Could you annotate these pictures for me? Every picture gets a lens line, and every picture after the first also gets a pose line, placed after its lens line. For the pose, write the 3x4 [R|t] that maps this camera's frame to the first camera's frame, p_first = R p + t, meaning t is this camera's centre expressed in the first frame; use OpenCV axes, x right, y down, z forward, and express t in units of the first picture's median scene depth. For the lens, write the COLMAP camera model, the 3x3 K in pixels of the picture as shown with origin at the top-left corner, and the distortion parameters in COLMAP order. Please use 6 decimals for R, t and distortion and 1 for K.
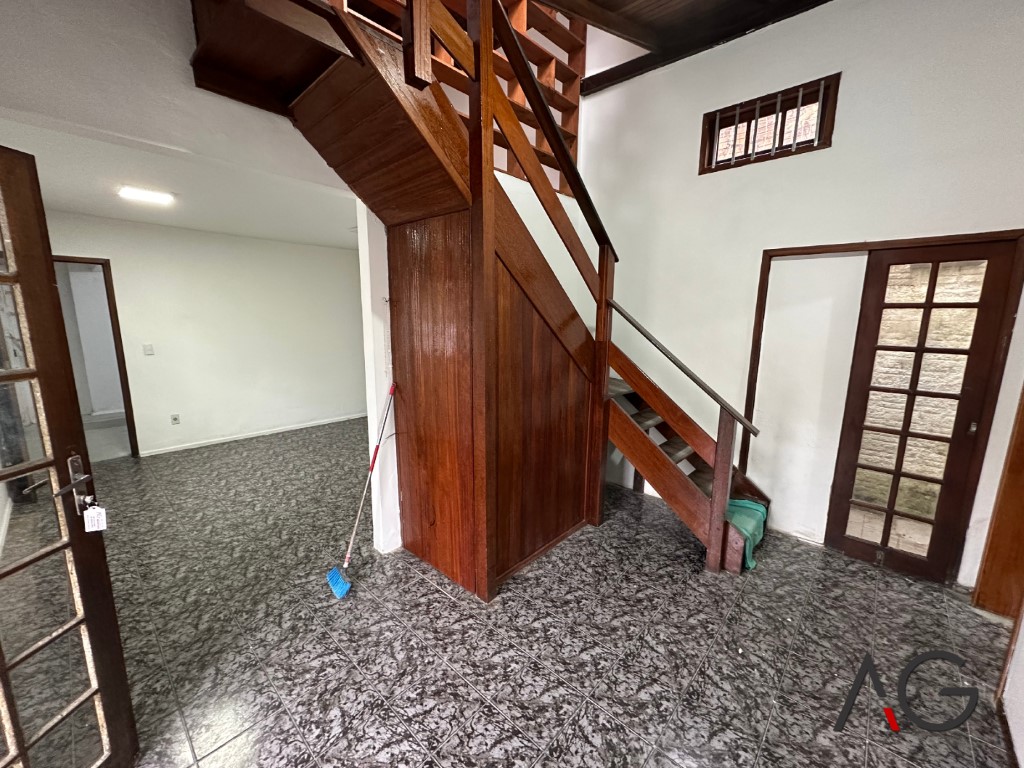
lens RADIAL K [[409.6, 0, 512.0], [0, 409.6, 384.0], [0, 0, 1]] dist [-0.001243, -0.000400]
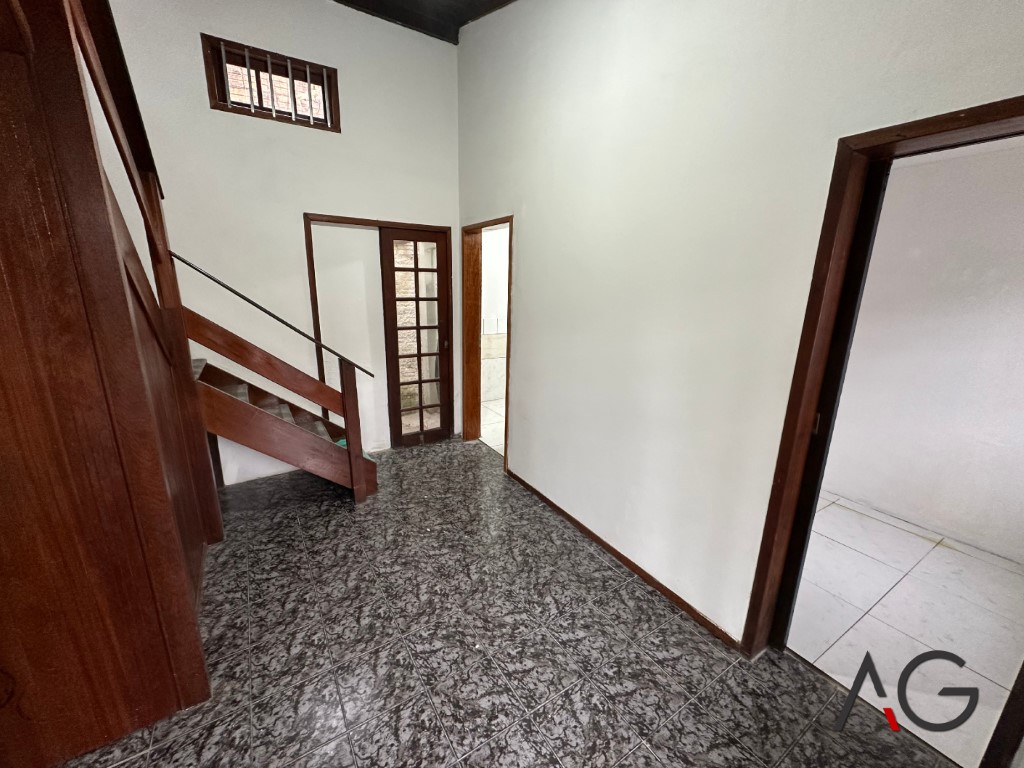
lens RADIAL K [[409.6, 0, 512.0], [0, 409.6, 384.0], [0, 0, 1]] dist [-0.001243, -0.000400]
pose [[0.250998, -0.239332, 0.937934, -0.415528], [0.147761, 0.967070, 0.207225, -0.041008], [-0.956644, 0.086577, 0.278096, 0.253379]]
